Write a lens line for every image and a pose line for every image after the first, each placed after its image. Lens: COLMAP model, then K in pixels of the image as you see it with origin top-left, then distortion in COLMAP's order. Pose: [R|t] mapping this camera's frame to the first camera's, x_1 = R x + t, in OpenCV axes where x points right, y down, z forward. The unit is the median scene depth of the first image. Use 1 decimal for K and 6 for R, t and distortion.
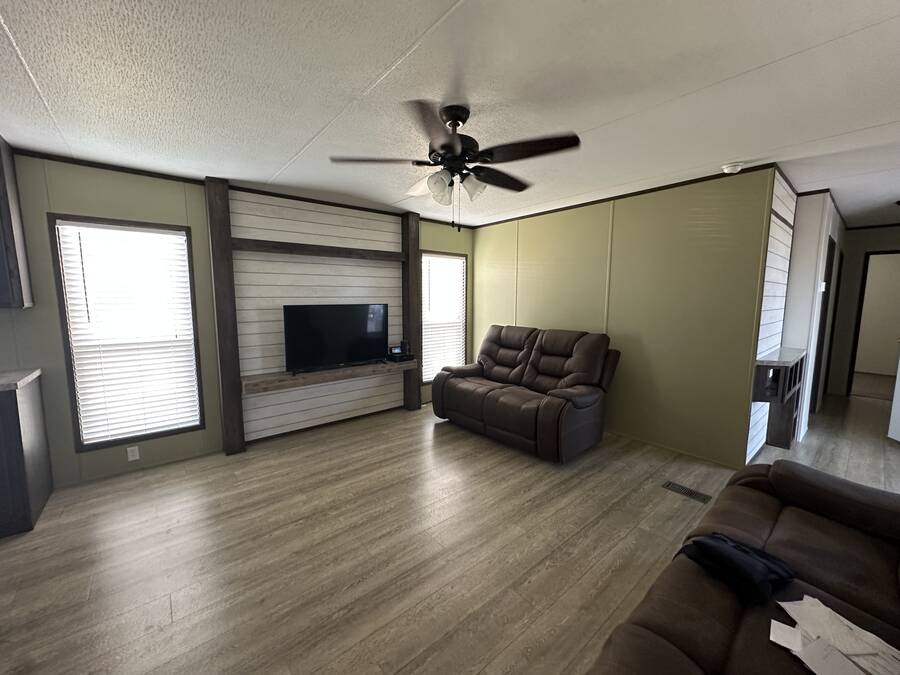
lens RADIAL K [[356.8, 0, 450.0], [0, 356.8, 337.5], [0, 0, 1]] dist [-0.008065, 0.000368]
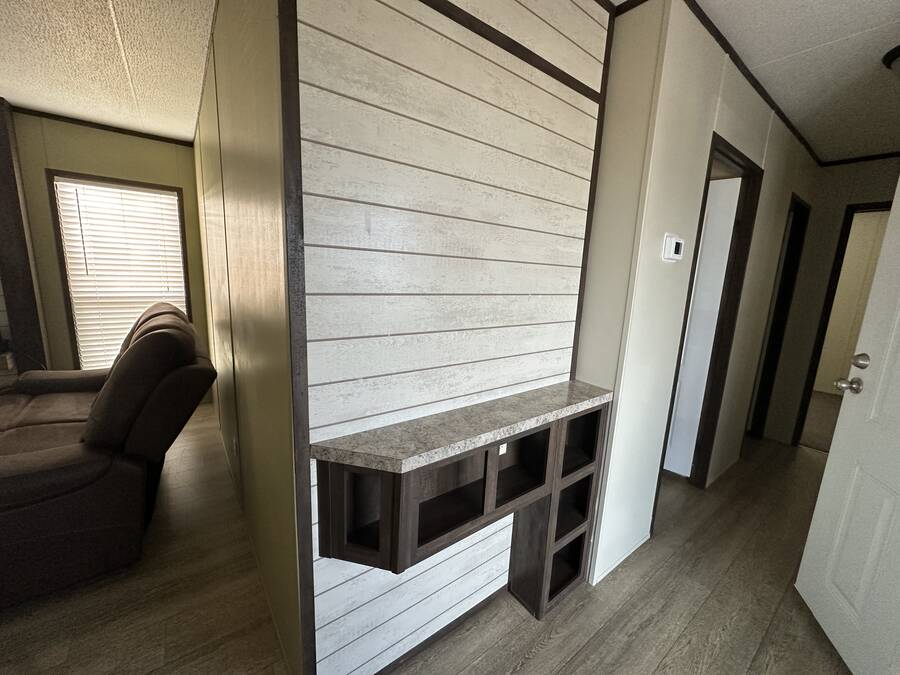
lens RADIAL K [[356.8, 0, 450.0], [0, 356.8, 337.5], [0, 0, 1]] dist [-0.008065, 0.000368]
pose [[0.997812, 0.055173, -0.036436, 0.824697], [-0.052577, 0.996249, 0.068731, -0.057443], [0.040091, -0.066665, 0.996970, 0.565029]]
